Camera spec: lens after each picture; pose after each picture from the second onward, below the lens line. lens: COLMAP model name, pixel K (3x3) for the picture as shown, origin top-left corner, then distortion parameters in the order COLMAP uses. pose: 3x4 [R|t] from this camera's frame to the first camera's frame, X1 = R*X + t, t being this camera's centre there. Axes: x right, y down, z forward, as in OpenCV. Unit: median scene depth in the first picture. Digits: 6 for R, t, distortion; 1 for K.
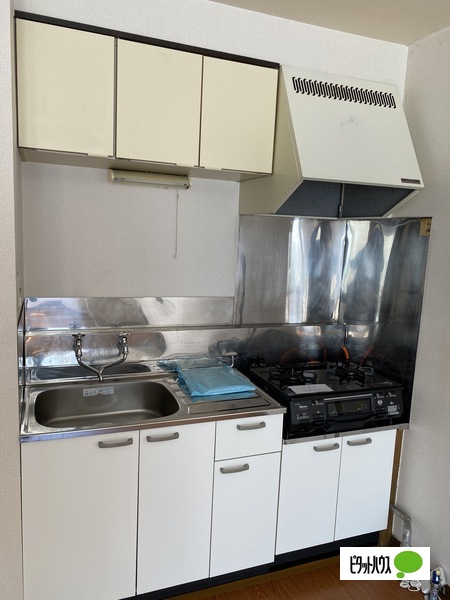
lens RADIAL K [[449.4, 0, 225.0], [0, 449.4, 300.0], [0, 0, 1]] dist [0.097264, -0.159697]
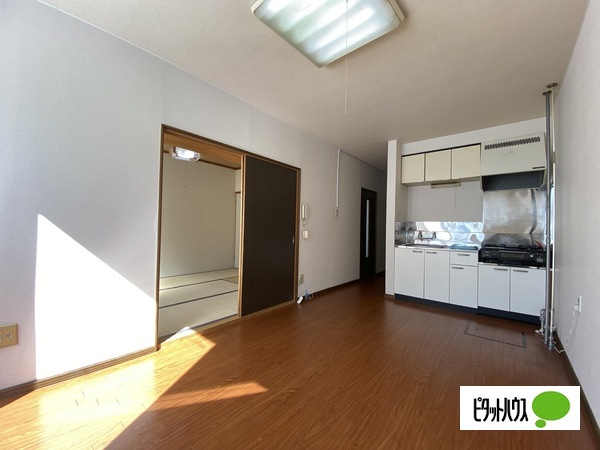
lens RADIAL K [[243.8, 0, 300.0], [0, 243.8, 225.0], [0, 0, 1]] dist [0.000461, 0.000030]
pose [[0.472938, -0.040691, -0.880156, 0.930447], [-0.130761, 0.984630, -0.115783, 0.383049], [0.871339, 0.169848, 0.460348, -0.734171]]
